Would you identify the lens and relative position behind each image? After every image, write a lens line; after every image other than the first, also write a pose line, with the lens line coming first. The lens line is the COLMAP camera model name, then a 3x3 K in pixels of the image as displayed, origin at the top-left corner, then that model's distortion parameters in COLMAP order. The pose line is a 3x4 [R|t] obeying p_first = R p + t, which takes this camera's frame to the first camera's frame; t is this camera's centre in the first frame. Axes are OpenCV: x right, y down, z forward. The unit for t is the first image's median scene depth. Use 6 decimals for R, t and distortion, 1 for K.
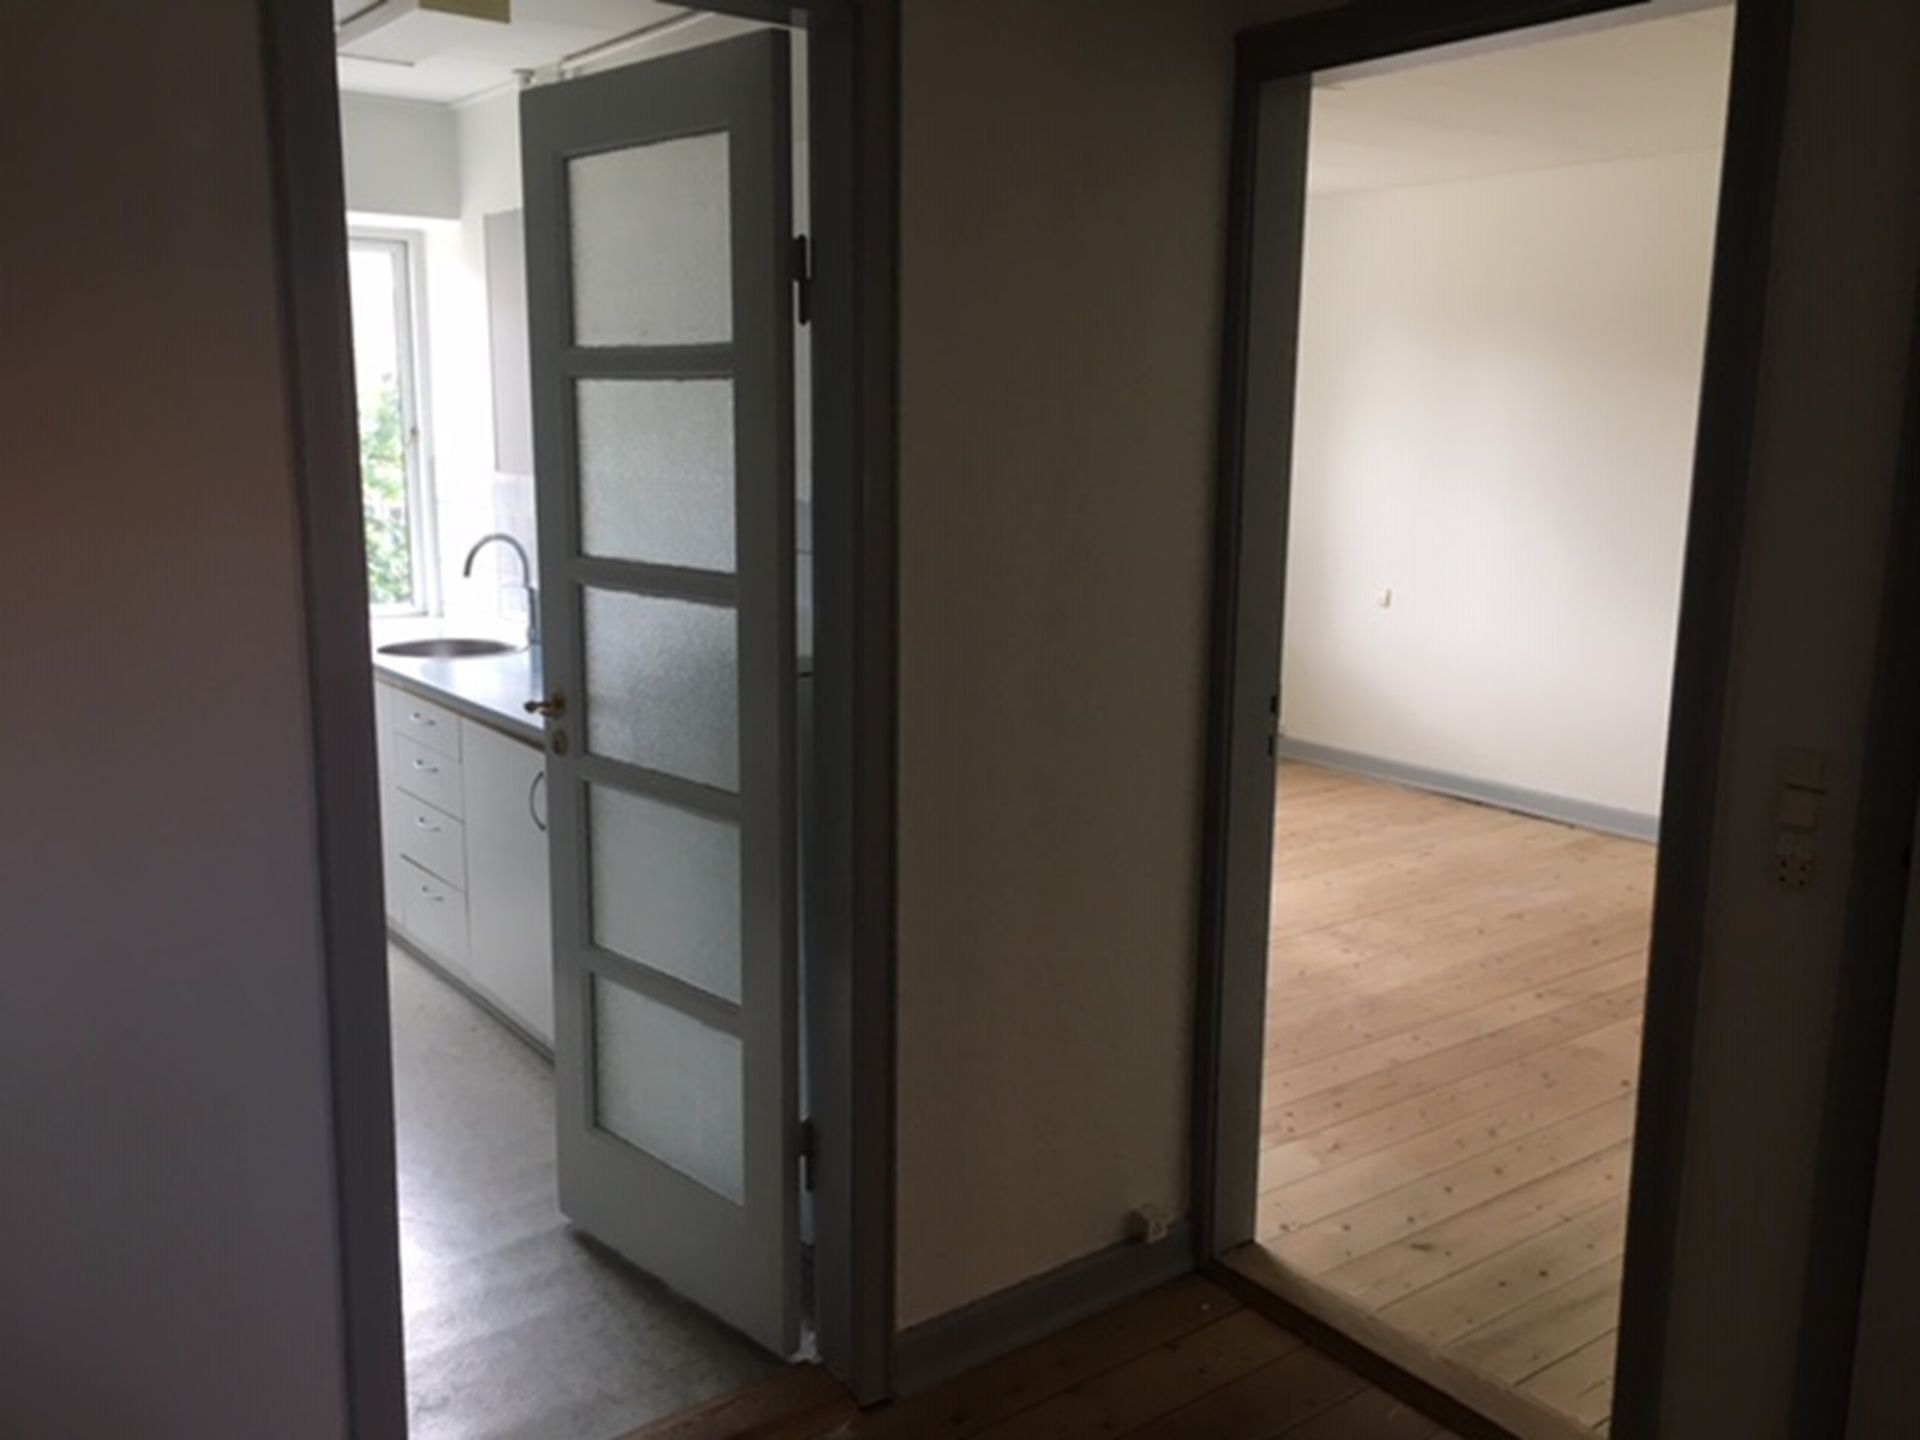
lens RADIAL K [[1672.5, 0, 960.4], [0, 1672.5, 723.6], [0, 0, 1]] dist [0.010627, 0.004307]
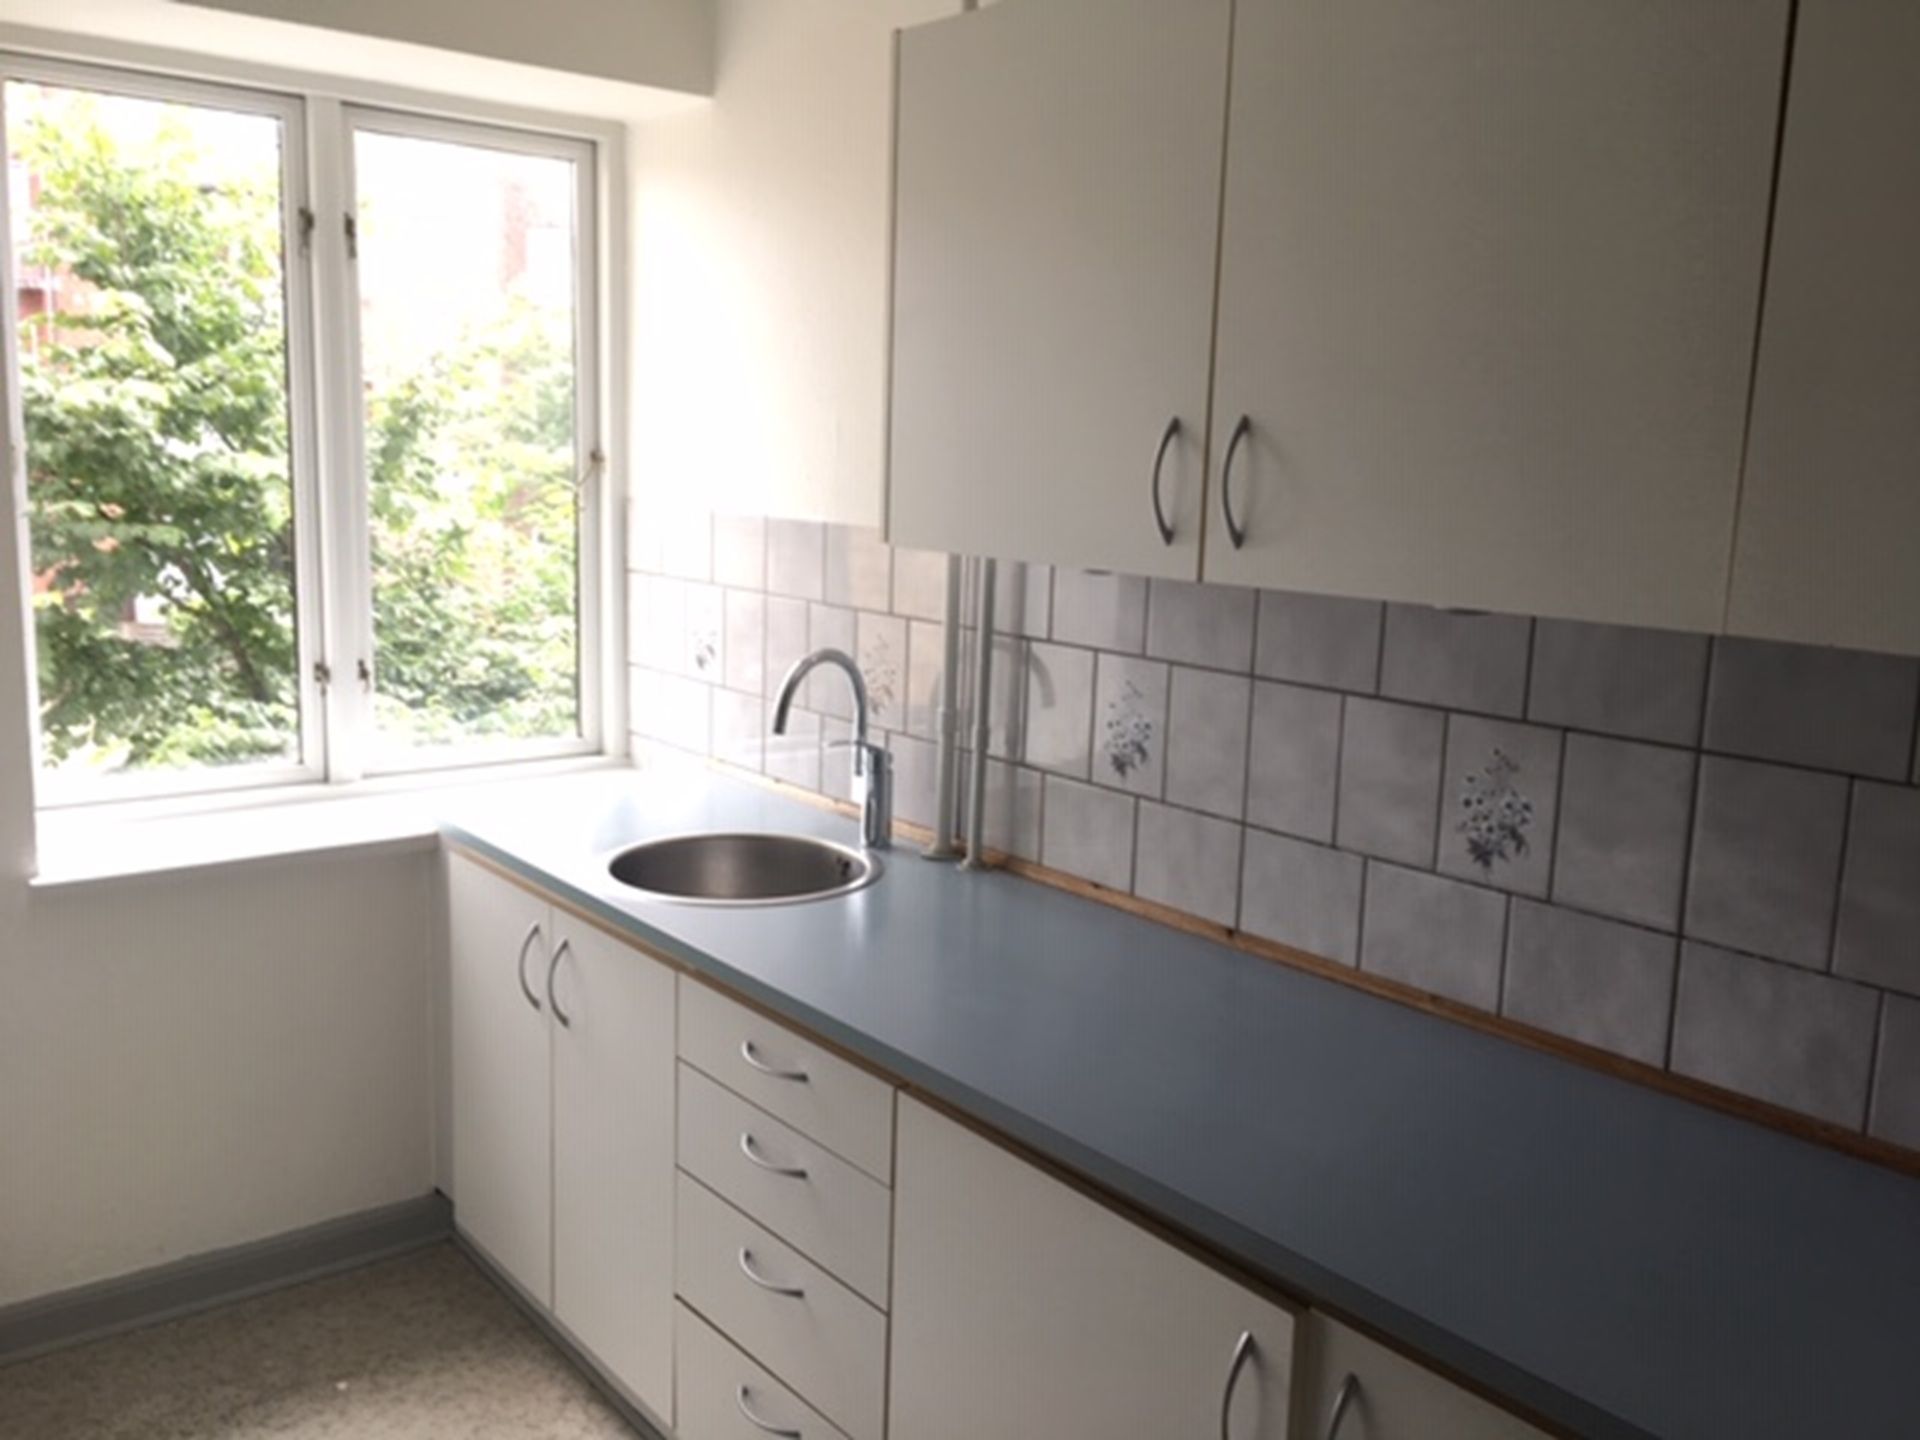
lens RADIAL K [[1672.5, 0, 956.9], [0, 1672.5, 716.4], [0, 0, 1]] dist [0.010627, 0.004307]
pose [[0.999010, 0.020022, 0.039737, -0.235863], [-0.019166, 0.999579, -0.021801, -0.074784], [-0.040157, 0.021018, 0.998972, 0.423511]]
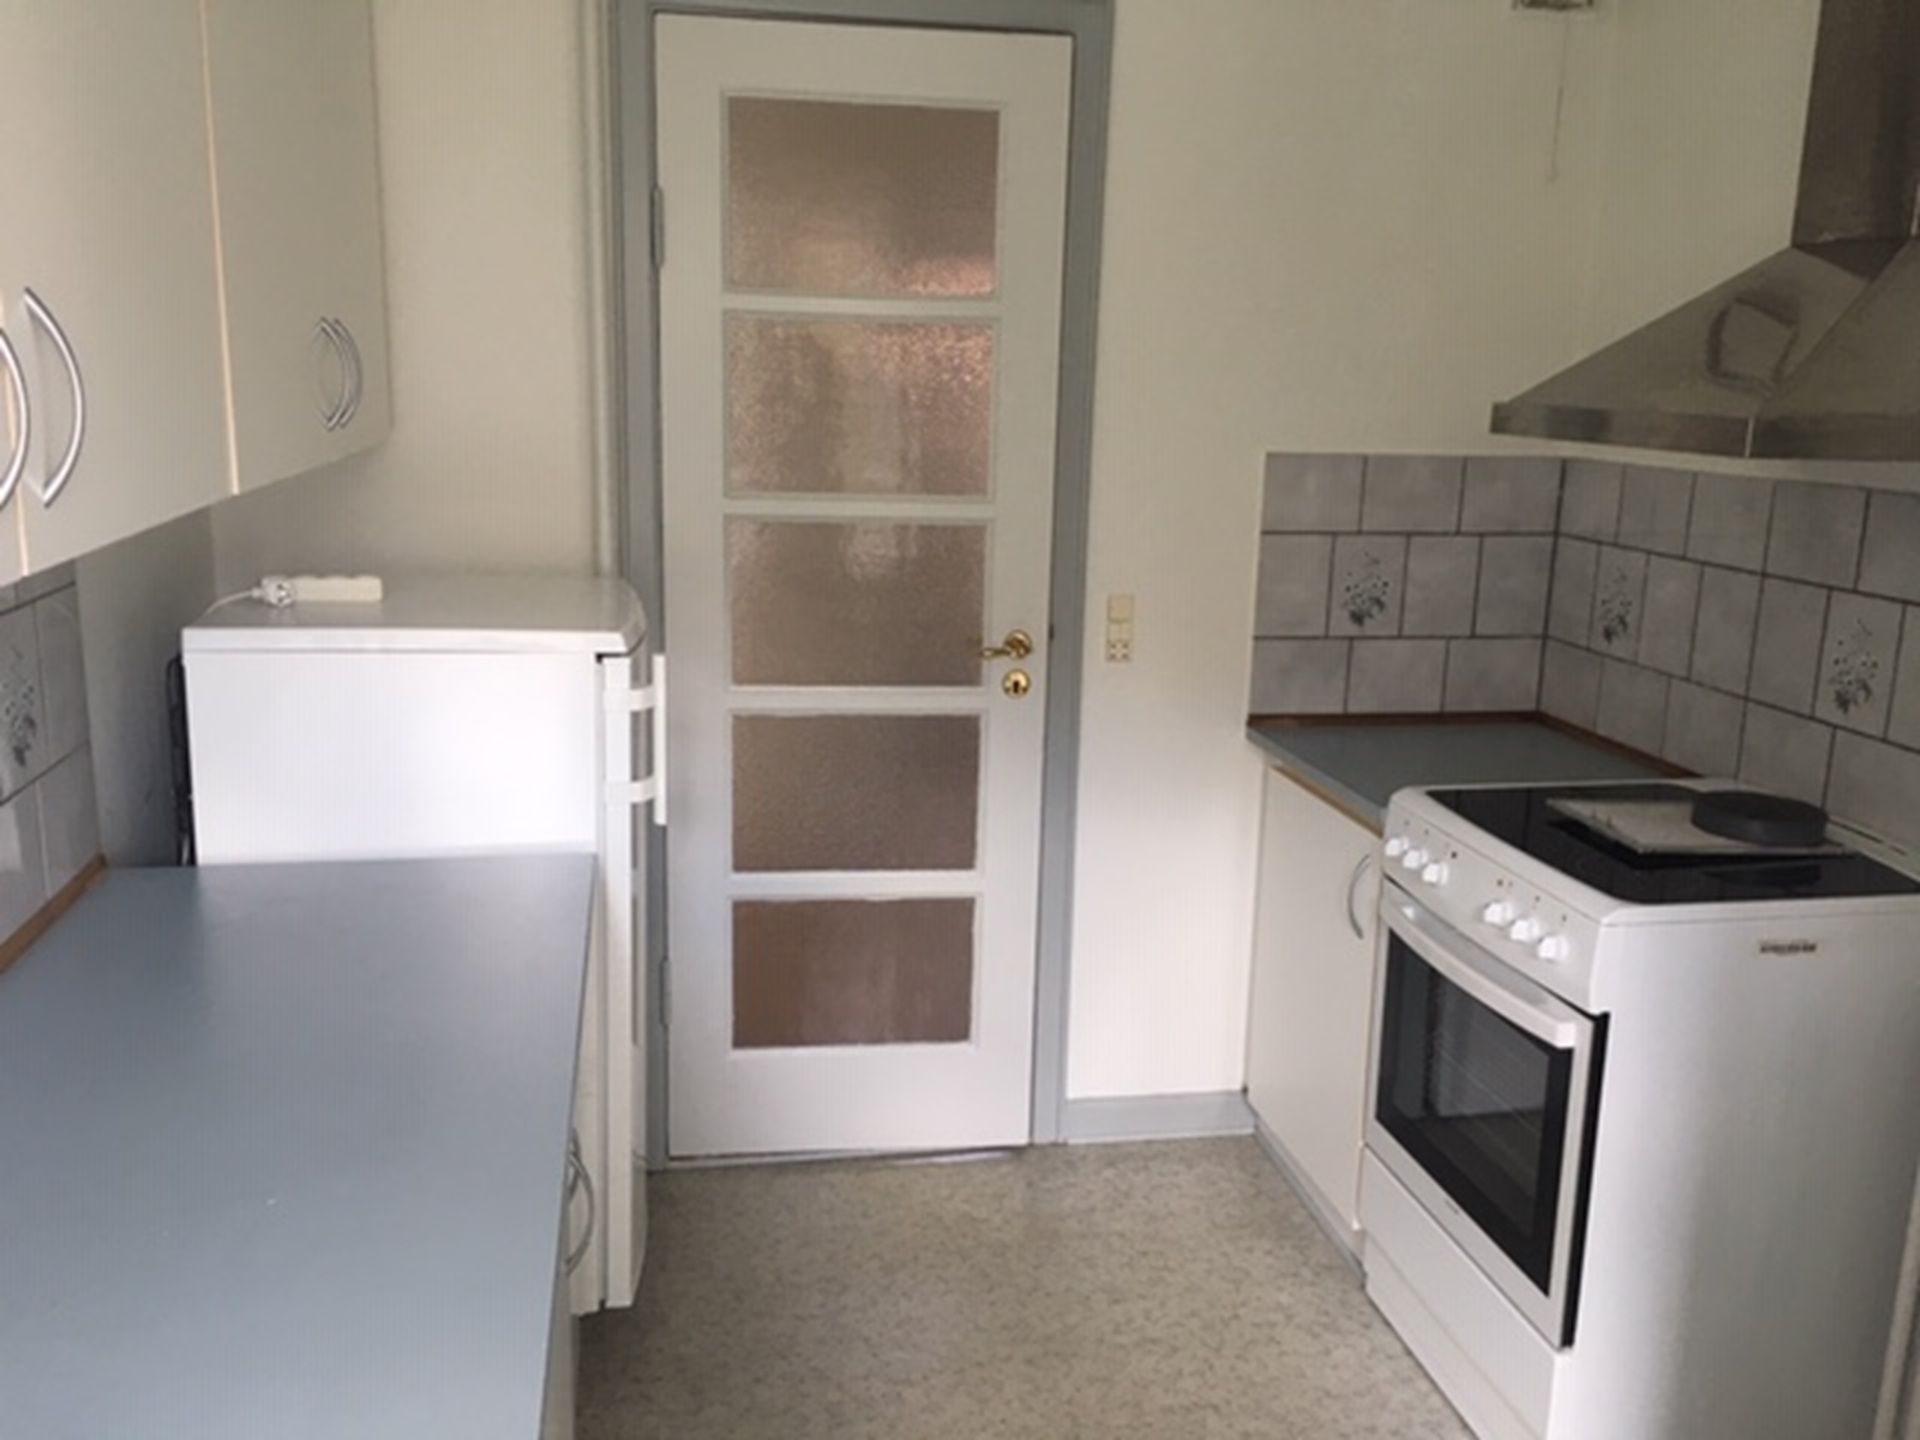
lens RADIAL K [[1672.5, 0, 959.8], [0, 1672.5, 721.0], [0, 0, 1]] dist [0.010627, 0.004307]
pose [[0.891285, 0.102832, -0.441629, -0.188070], [-0.095524, 0.994670, 0.038821, -0.062509], [0.443267, 0.007586, 0.896357, 0.358932]]
